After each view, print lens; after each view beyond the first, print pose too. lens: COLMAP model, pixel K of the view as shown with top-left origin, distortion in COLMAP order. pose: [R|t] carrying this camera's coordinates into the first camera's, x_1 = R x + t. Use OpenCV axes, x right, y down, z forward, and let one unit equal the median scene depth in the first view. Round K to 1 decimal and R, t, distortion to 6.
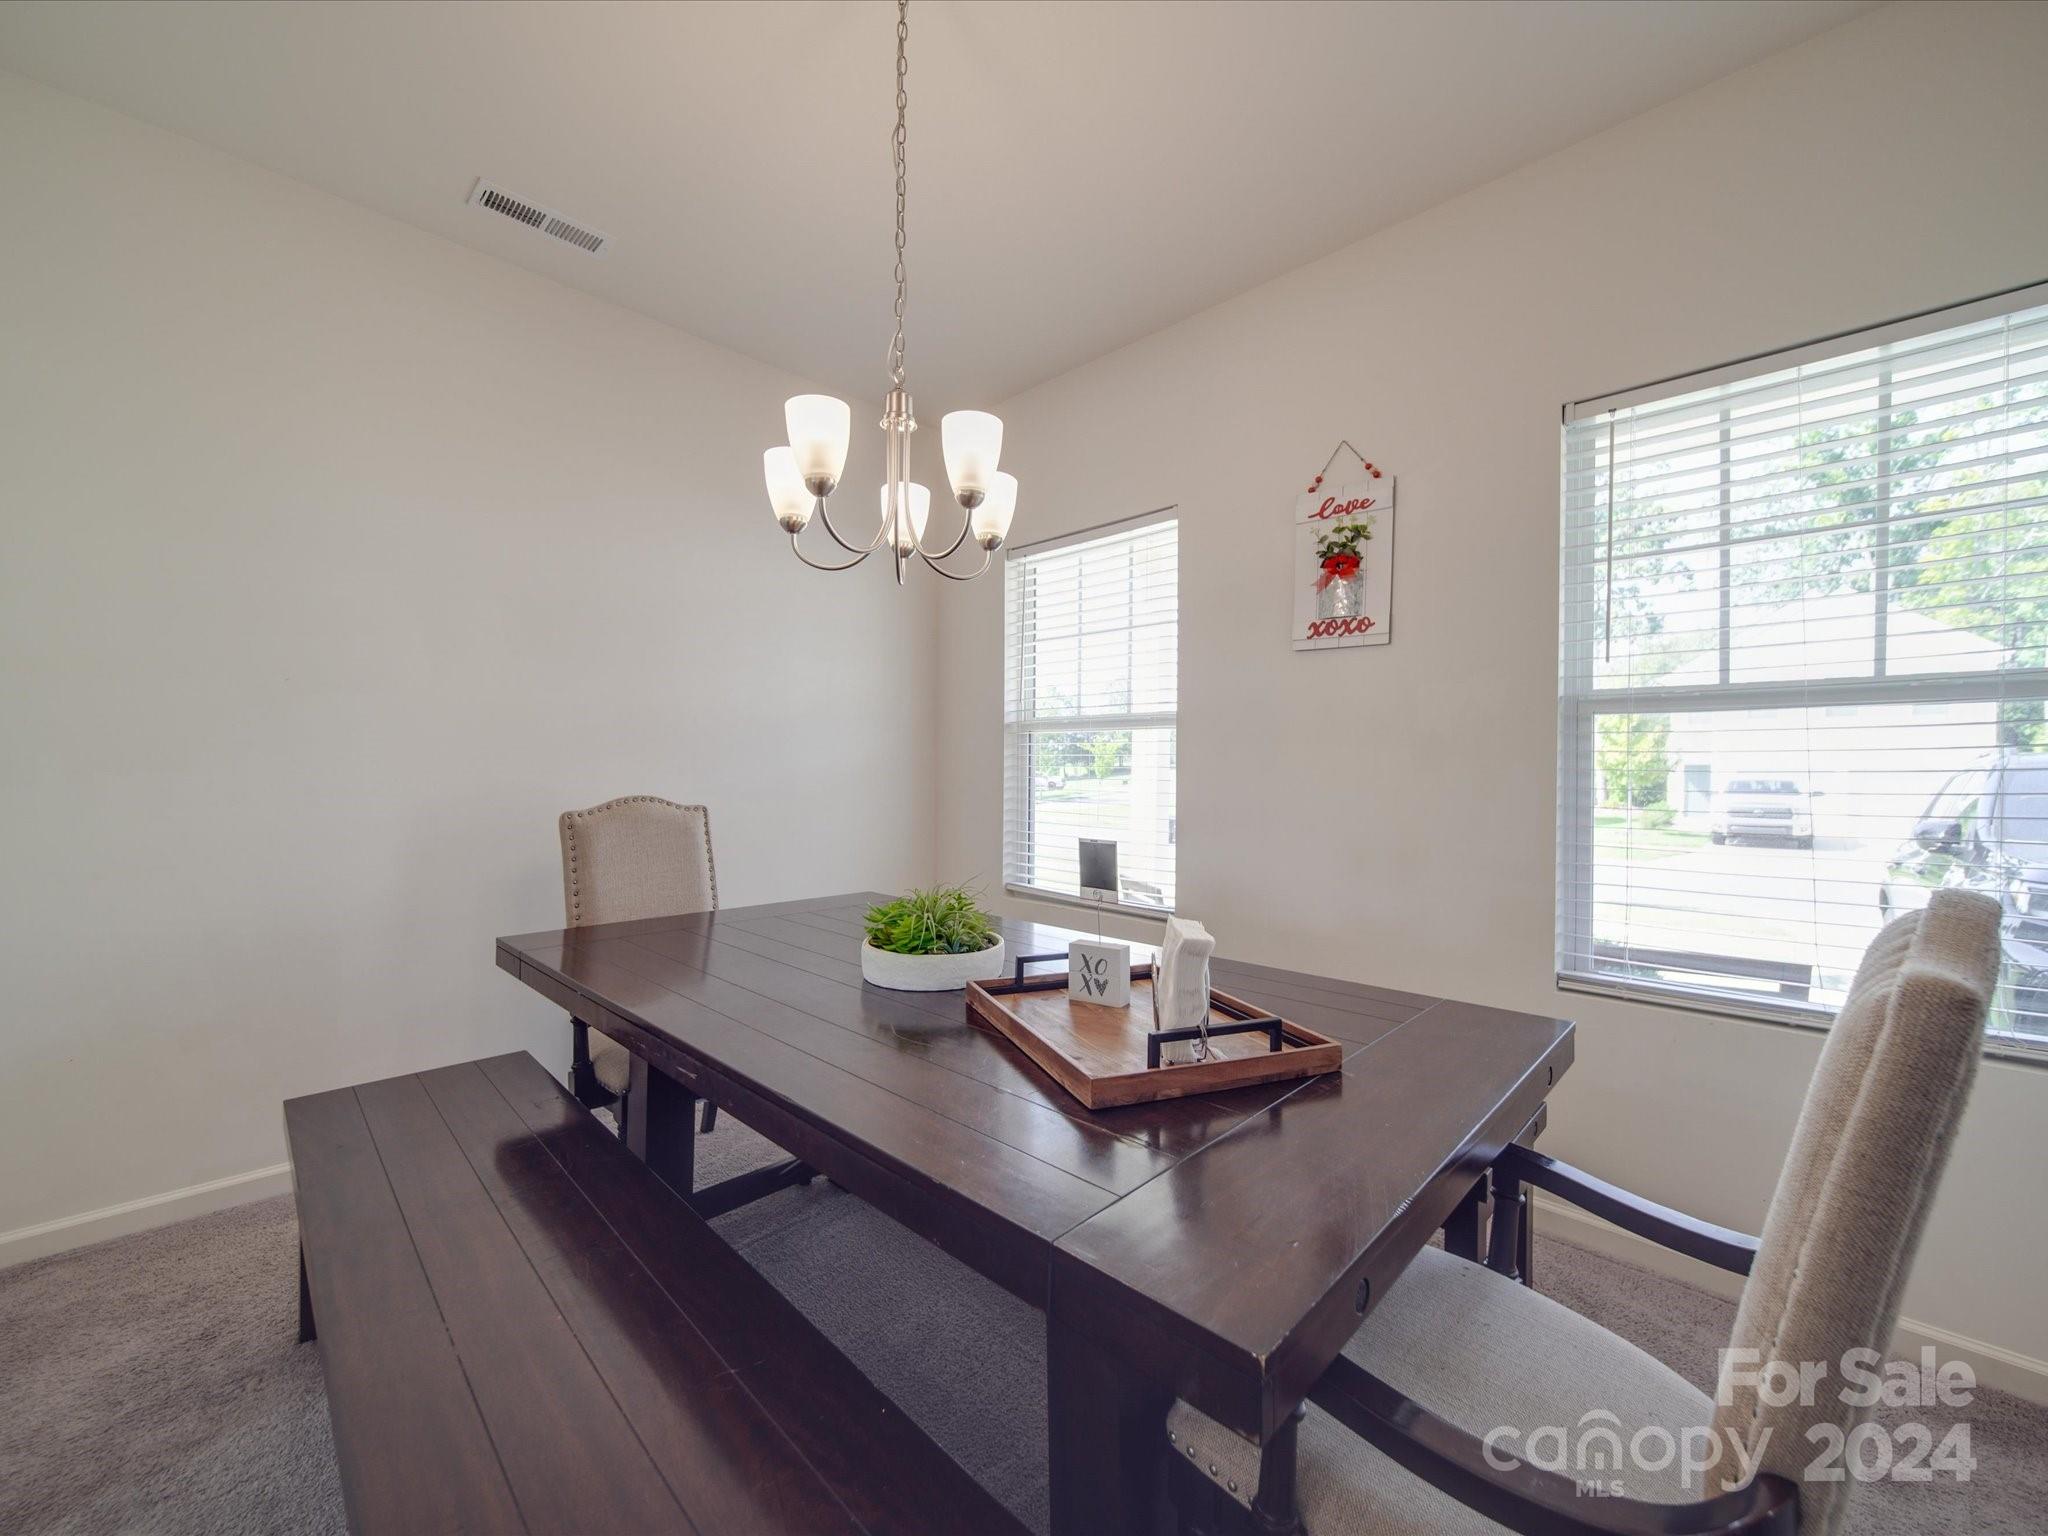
lens RADIAL K [[813.5, 0, 1025.2], [0, 813.5, 771.3], [0, 0, 1]] dist [0.000382, -0.001561]
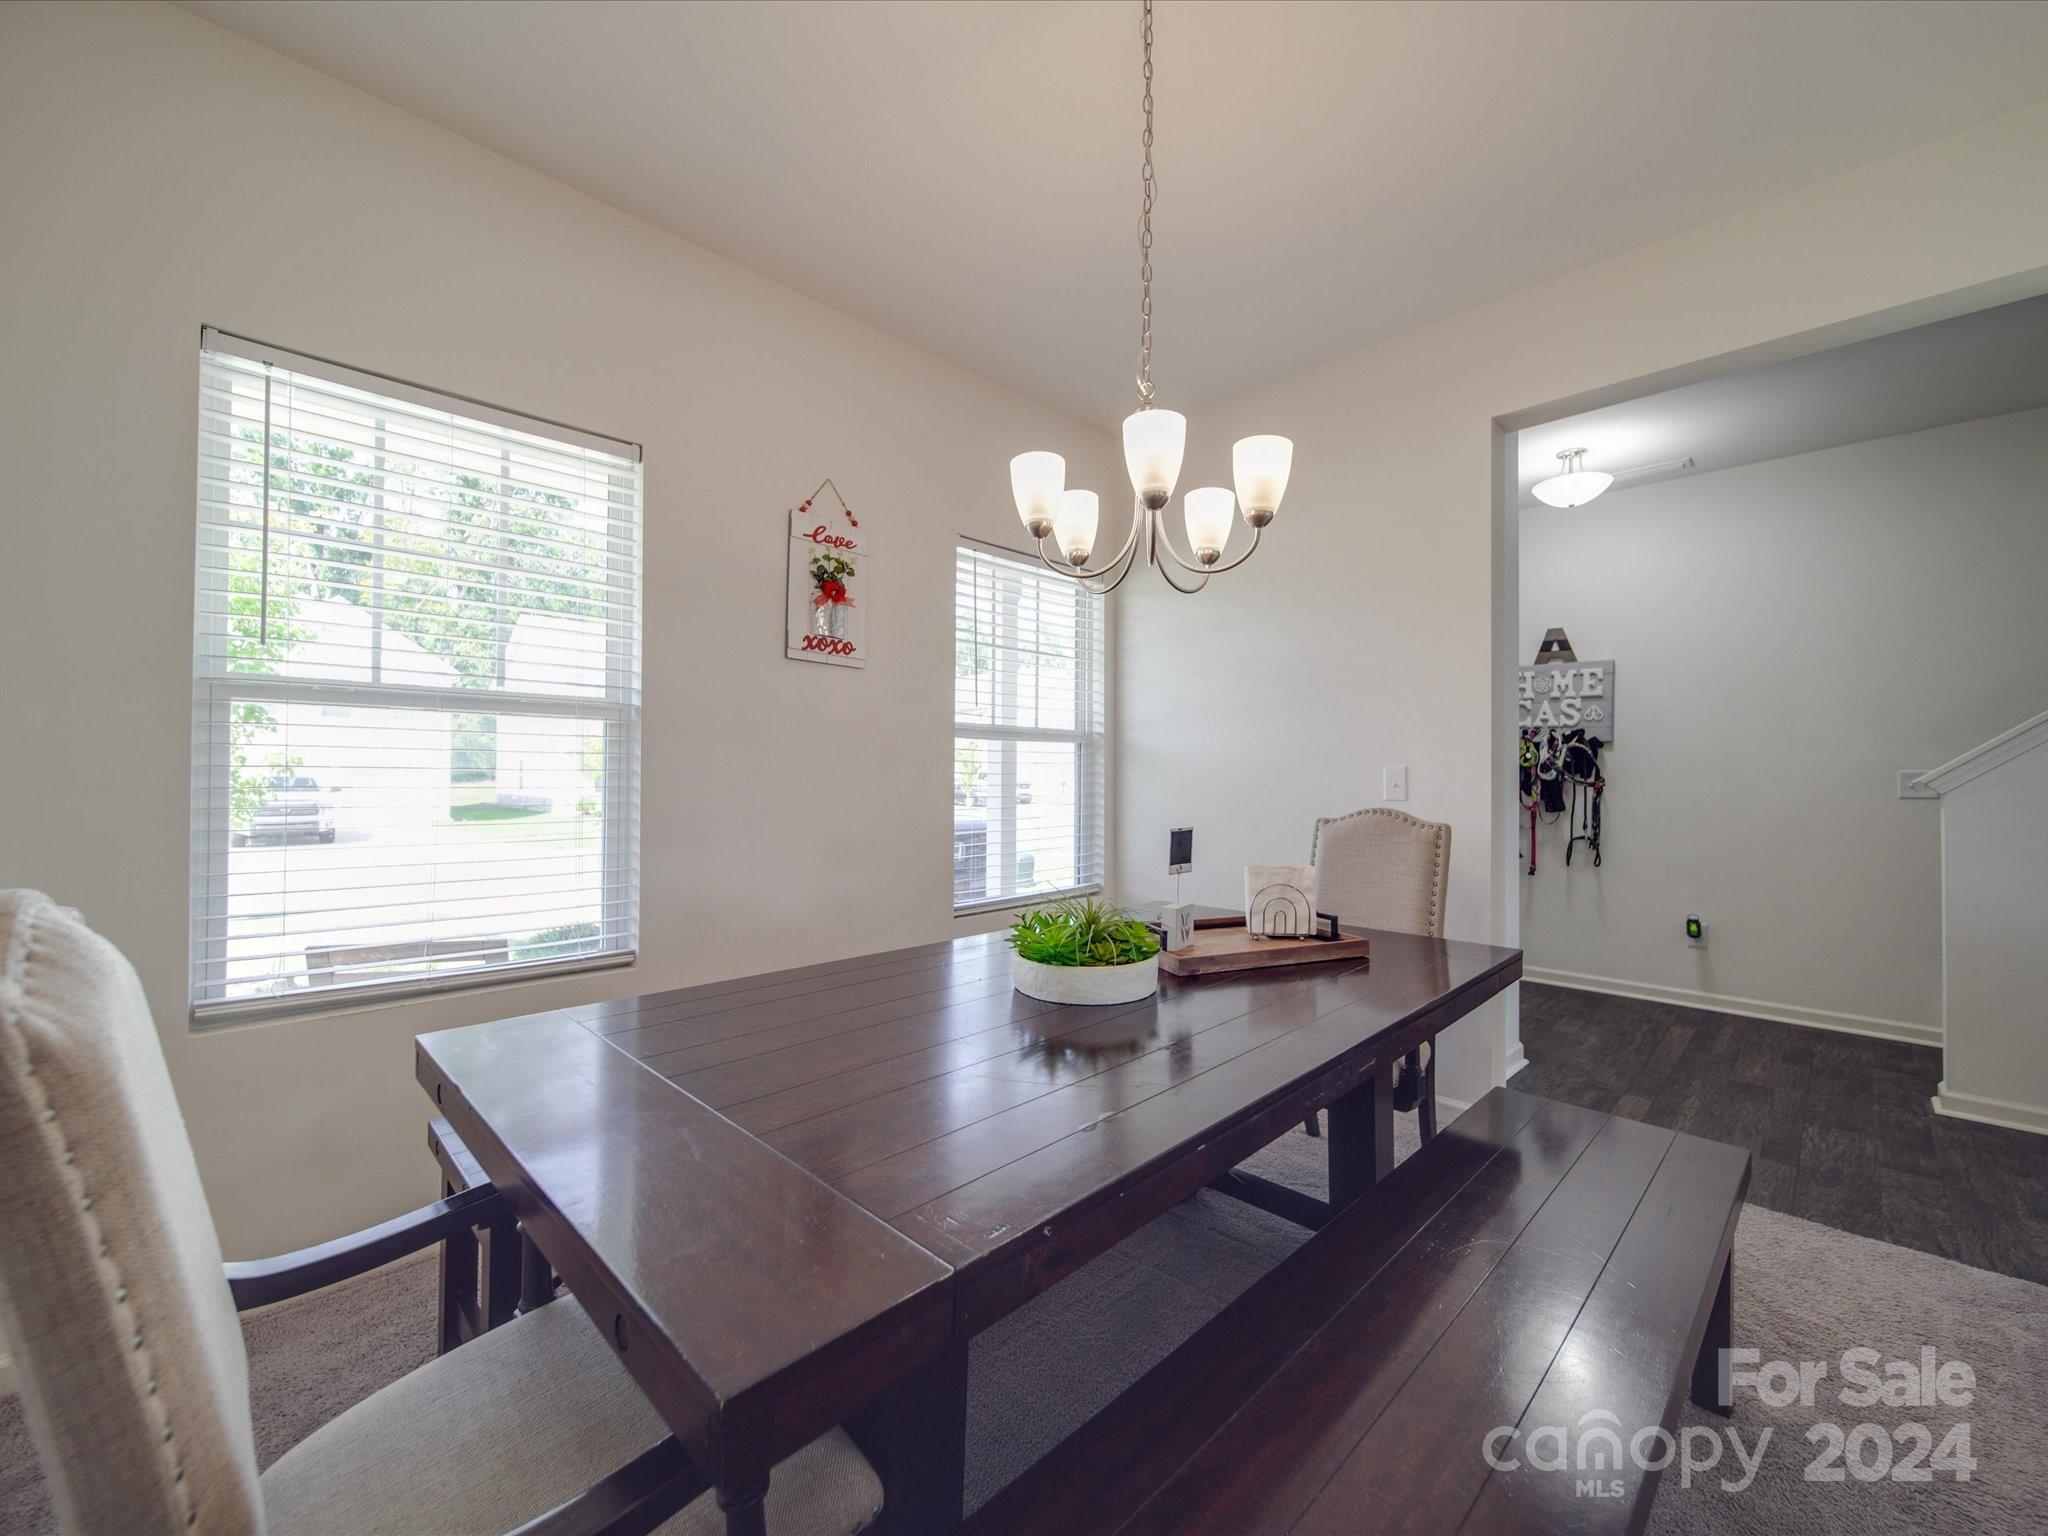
lens RADIAL K [[813.5, 0, 1035.8], [0, 813.5, 760.9], [0, 0, 1]] dist [0.000382, -0.001561]
pose [[0.015746, 0.008974, 0.999836, -0.712807], [-0.001151, 0.999959, -0.008957, -0.009160], [-0.999875, -0.001009, 0.015756, 0.688993]]
